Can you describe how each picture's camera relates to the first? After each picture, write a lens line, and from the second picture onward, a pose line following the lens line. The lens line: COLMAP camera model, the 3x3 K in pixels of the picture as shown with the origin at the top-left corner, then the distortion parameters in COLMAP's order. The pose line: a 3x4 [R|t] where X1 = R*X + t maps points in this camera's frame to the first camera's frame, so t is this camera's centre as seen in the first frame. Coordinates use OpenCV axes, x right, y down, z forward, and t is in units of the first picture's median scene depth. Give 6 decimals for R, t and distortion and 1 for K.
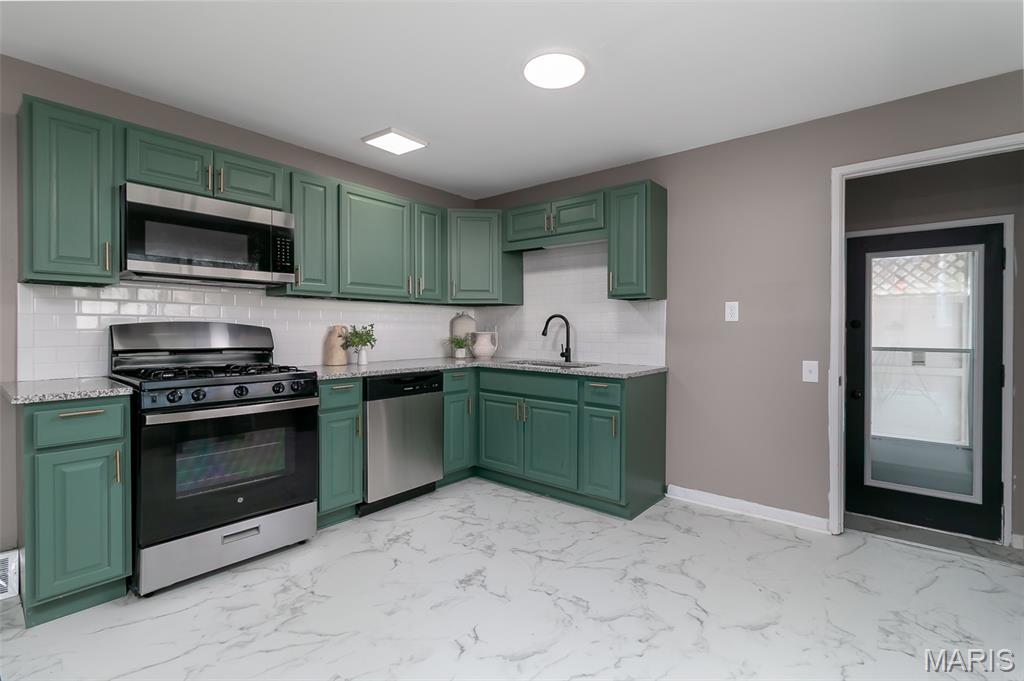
lens RADIAL K [[475.9, 0, 510.1], [0, 475.9, 337.3], [0, 0, 1]] dist [0.000749, 0.000028]
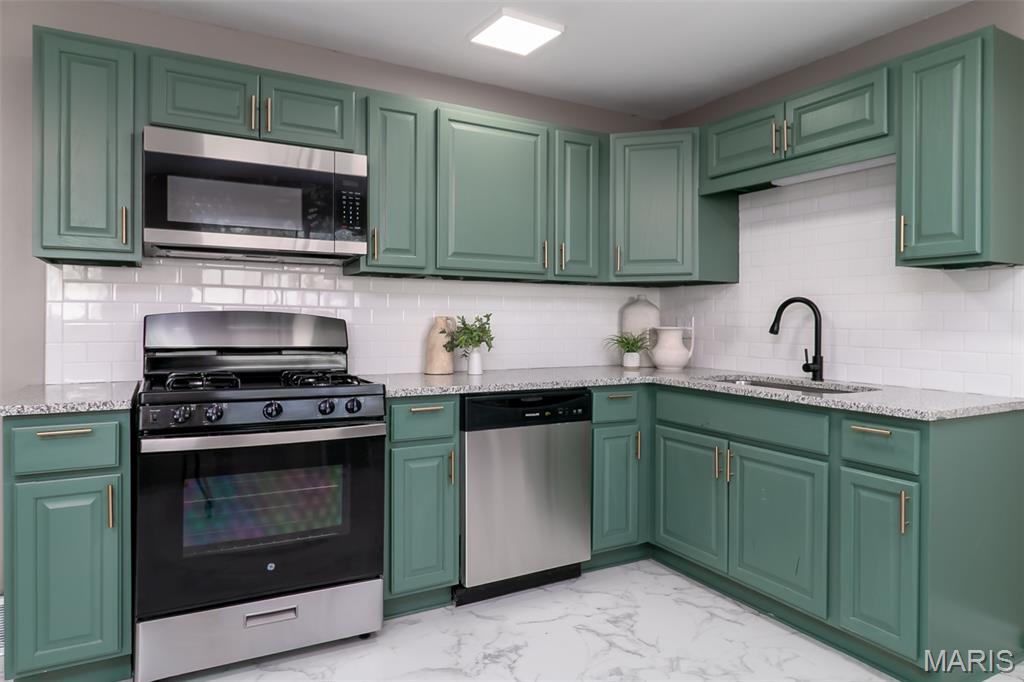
lens RADIAL K [[633.8, 0, 505.4], [0, 633.8, 327.0], [0, 0, 1]] dist [0.005462, 0.000618]
pose [[0.928858, 0.006656, -0.370377, 0.066860], [-0.010118, 0.999921, -0.007405, -0.003599], [0.370298, 0.010626, 0.928852, 0.188455]]
